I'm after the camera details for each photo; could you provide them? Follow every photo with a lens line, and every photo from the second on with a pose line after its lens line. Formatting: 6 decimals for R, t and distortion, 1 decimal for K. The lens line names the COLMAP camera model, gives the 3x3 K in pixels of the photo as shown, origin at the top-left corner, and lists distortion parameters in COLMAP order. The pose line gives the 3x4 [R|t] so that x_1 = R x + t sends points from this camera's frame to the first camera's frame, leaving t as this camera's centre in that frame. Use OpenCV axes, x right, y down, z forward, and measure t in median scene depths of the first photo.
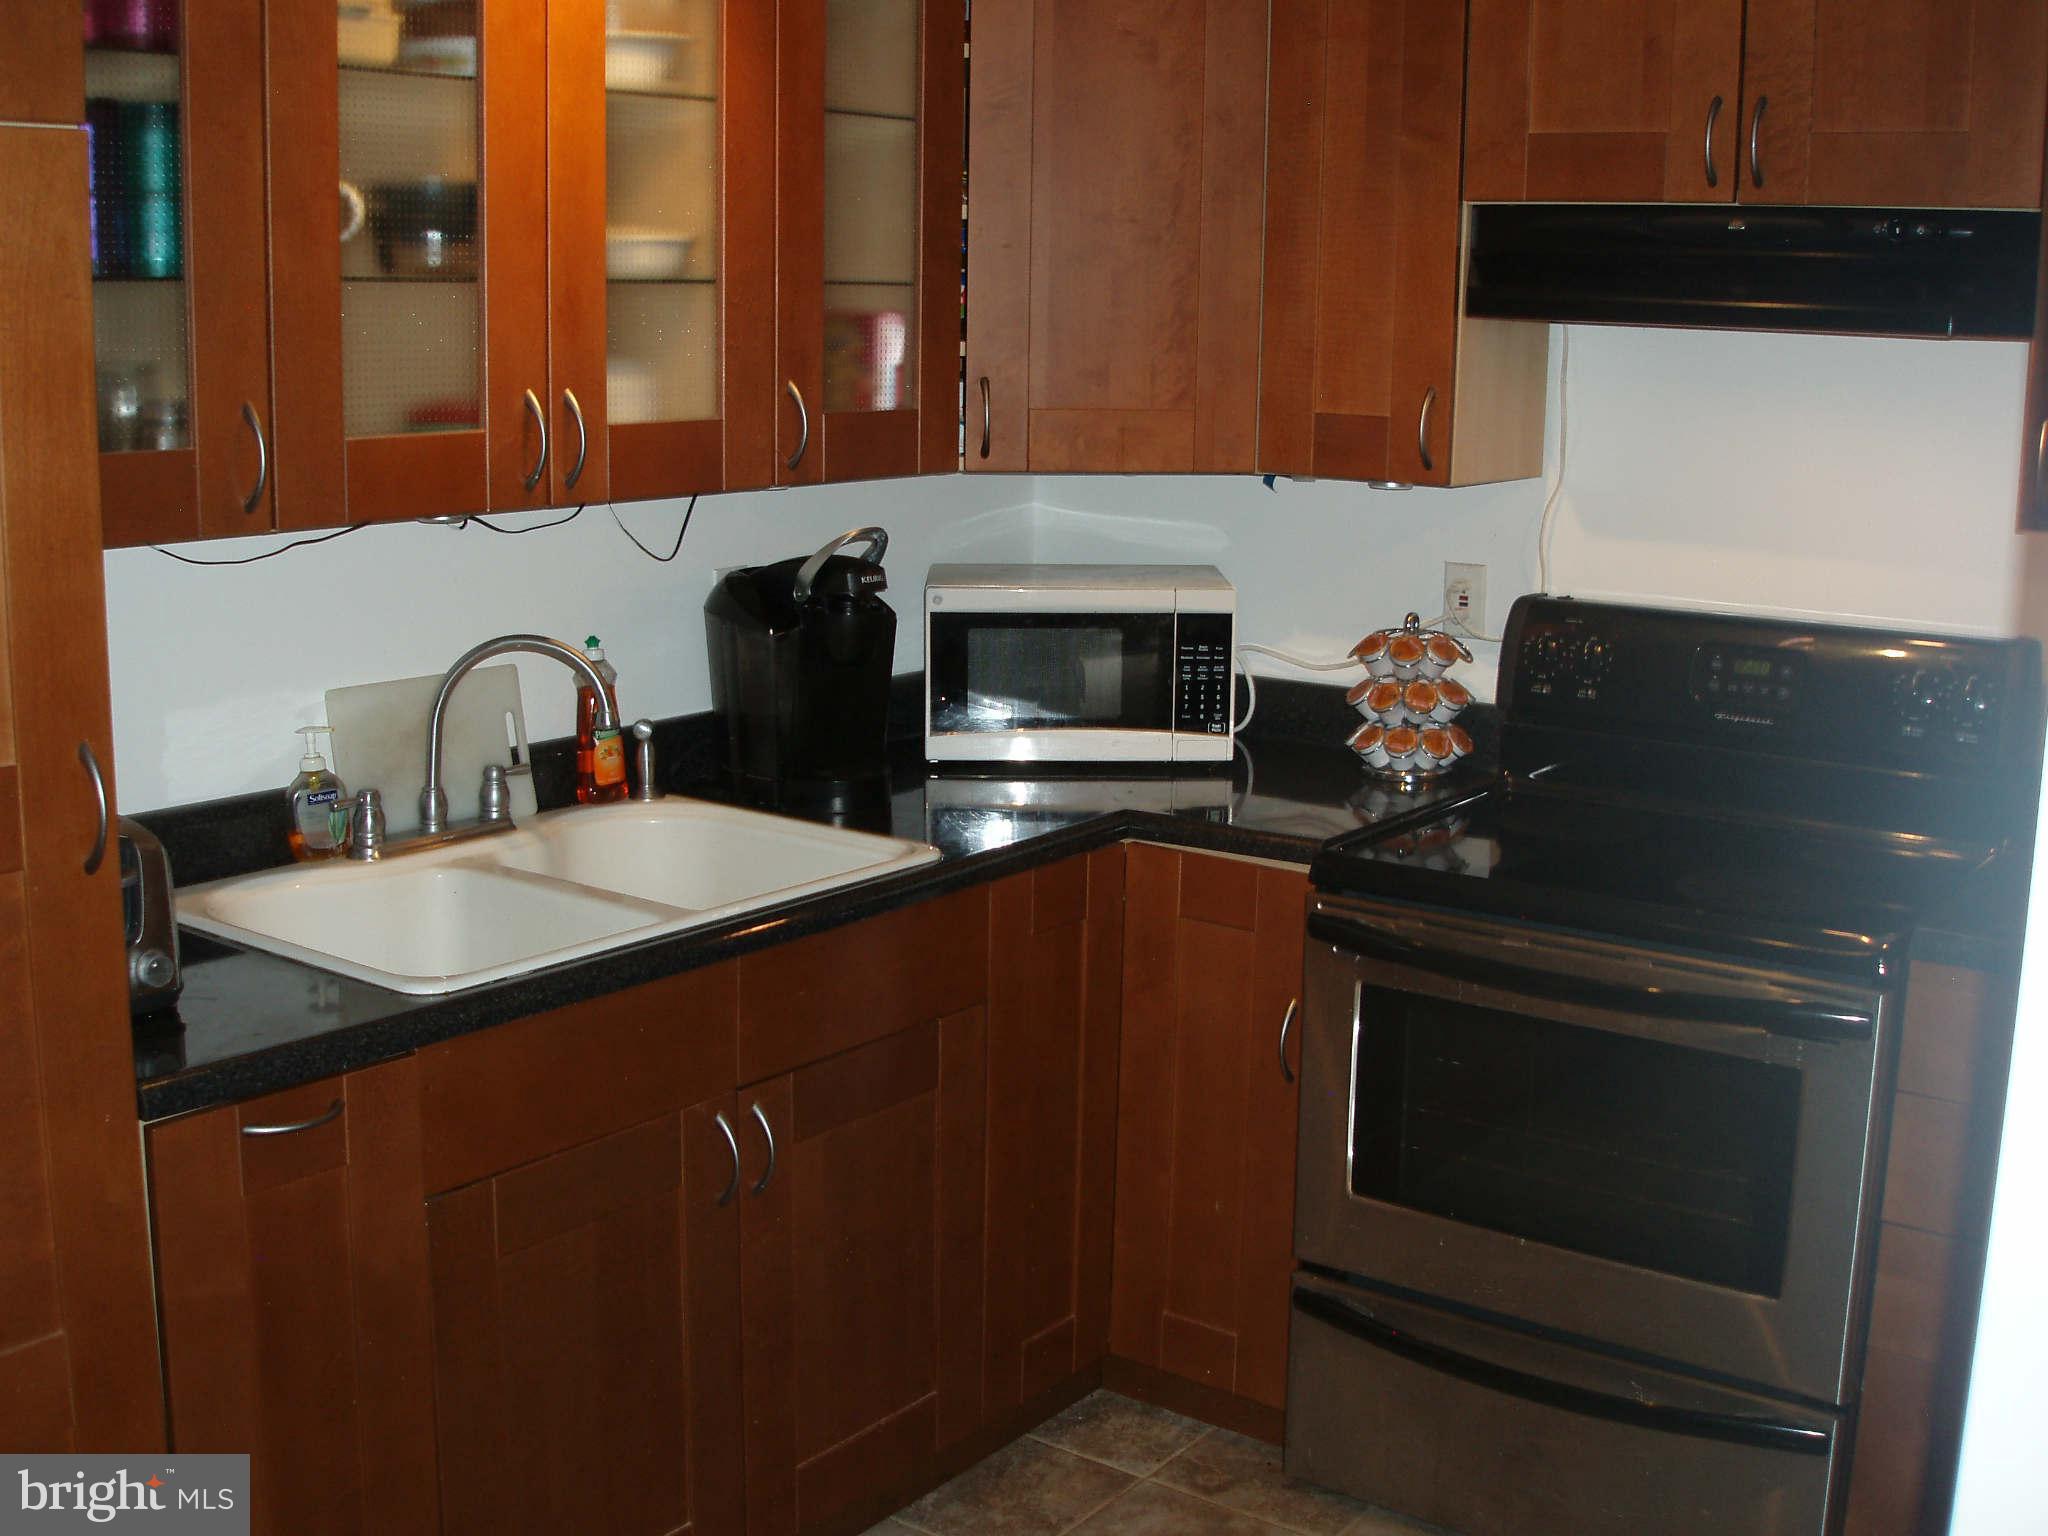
lens RADIAL K [[2328.9, 0, 1005.9], [0, 2328.9, 769.0], [0, 0, 1]] dist [-0.146289, 0.000000]
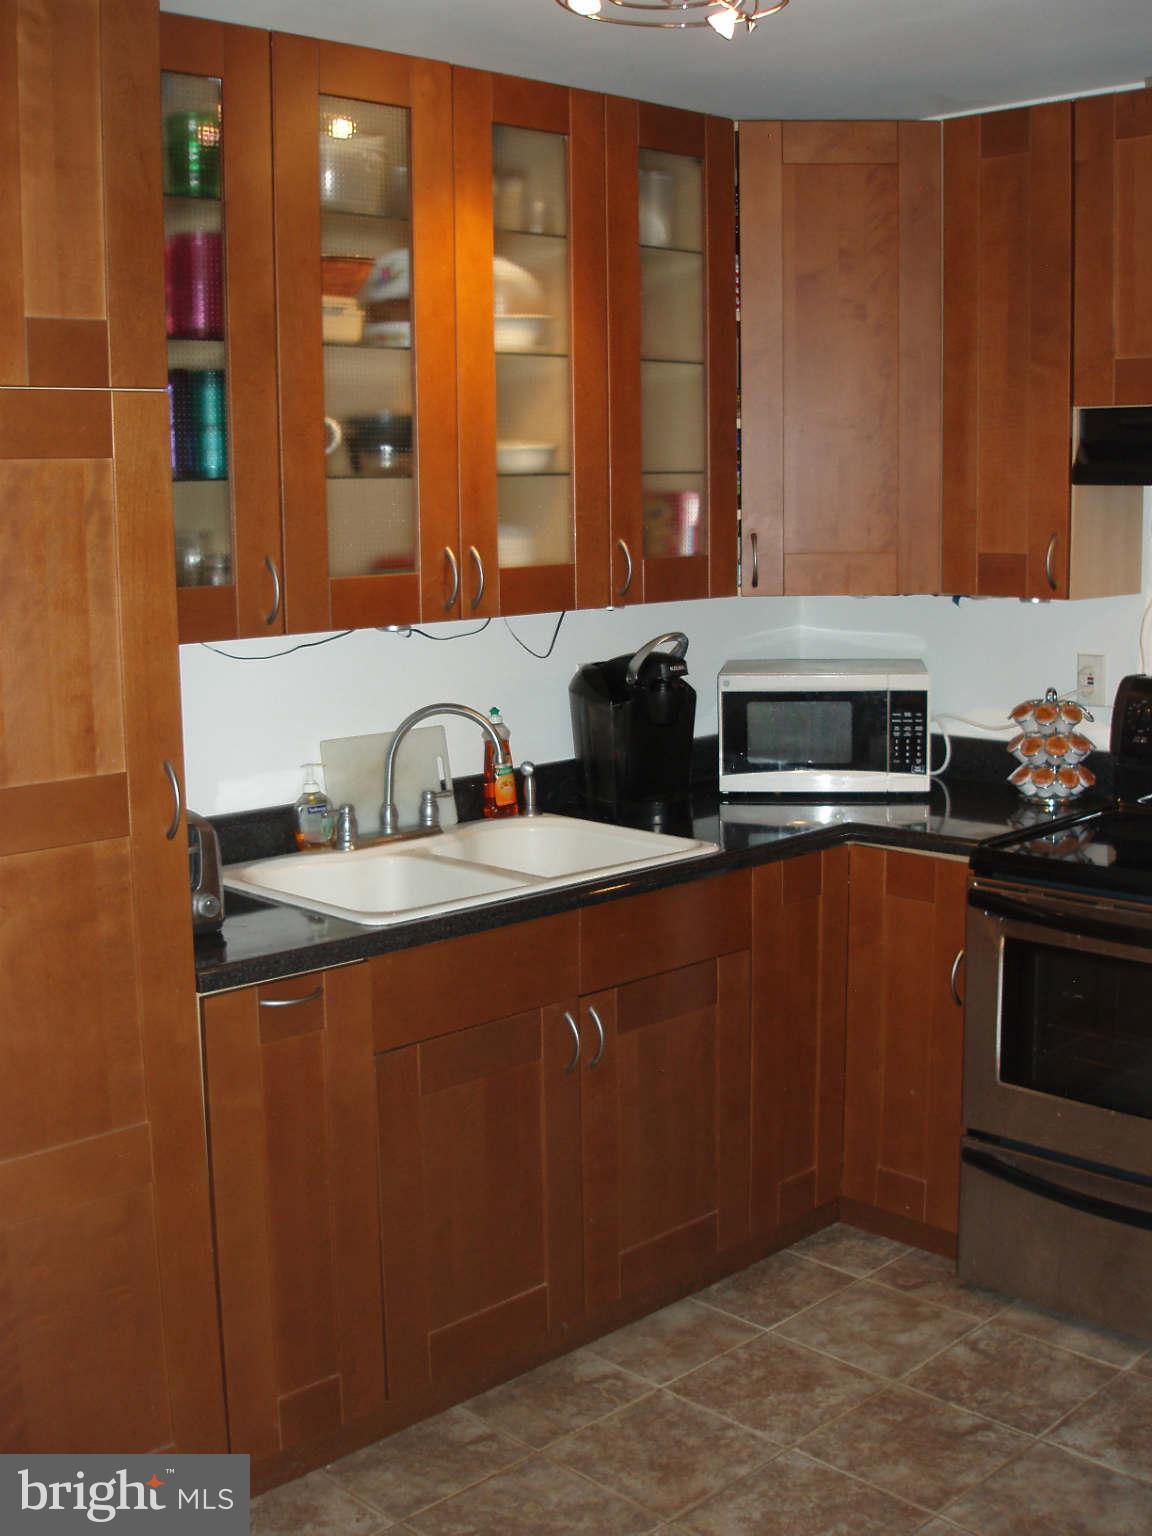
lens RADIAL K [[1746.7, 0, 586.0], [0, 1746.7, 766.3], [0, 0, 1]] dist [-0.146289, 0.000000]
pose [[0.989122, -0.004330, -0.147032, 0.050688], [-0.001248, 0.999284, -0.037827, 0.025185], [0.147091, 0.037599, 0.988408, -0.125110]]
